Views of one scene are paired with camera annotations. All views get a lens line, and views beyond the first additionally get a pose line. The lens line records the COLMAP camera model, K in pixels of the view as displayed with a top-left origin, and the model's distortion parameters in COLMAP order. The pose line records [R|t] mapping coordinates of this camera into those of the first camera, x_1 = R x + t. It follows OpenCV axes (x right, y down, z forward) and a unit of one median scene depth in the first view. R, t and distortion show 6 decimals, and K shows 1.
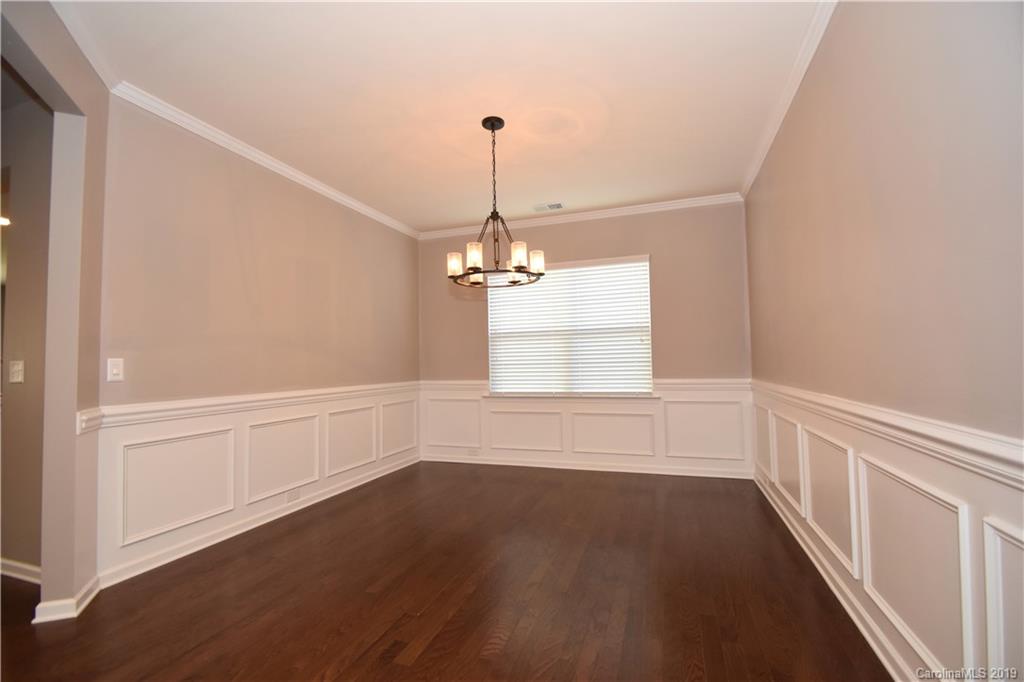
lens RADIAL K [[448.7, 0, 511.8], [0, 448.7, 346.1], [0, 0, 1]] dist [0.011387, -0.014380]
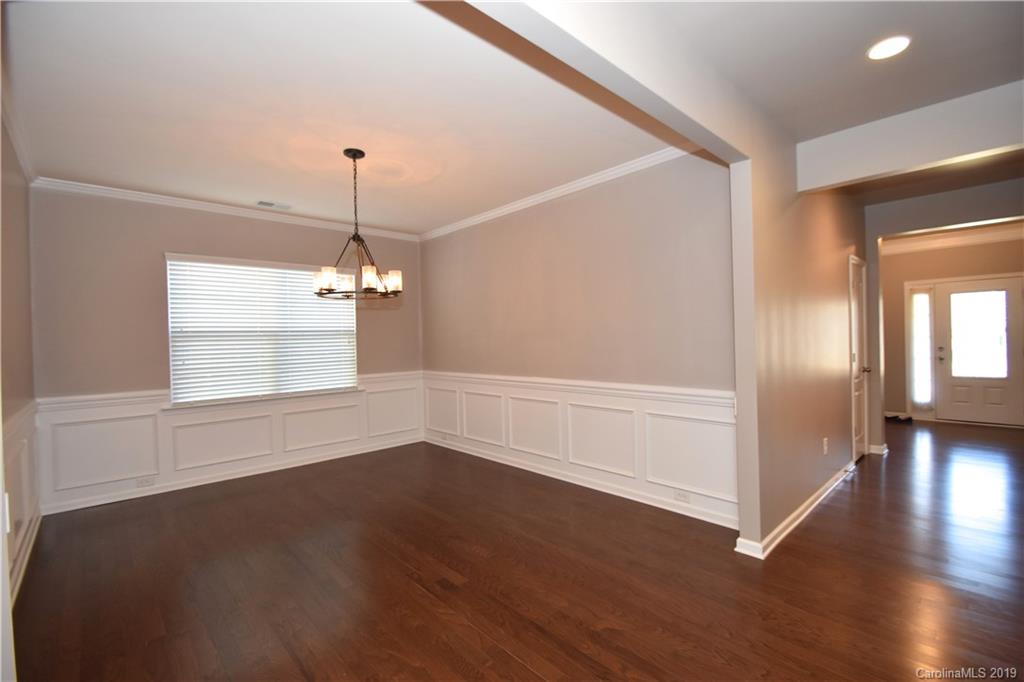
lens RADIAL K [[448.7, 0, 507.1], [0, 448.7, 345.5], [0, 0, 1]] dist [0.011387, -0.014380]
pose [[0.485176, -0.004324, 0.874406, -0.507458], [-0.013467, 0.999832, 0.012417, -0.023704], [-0.874313, -0.017800, 0.485036, 0.071466]]
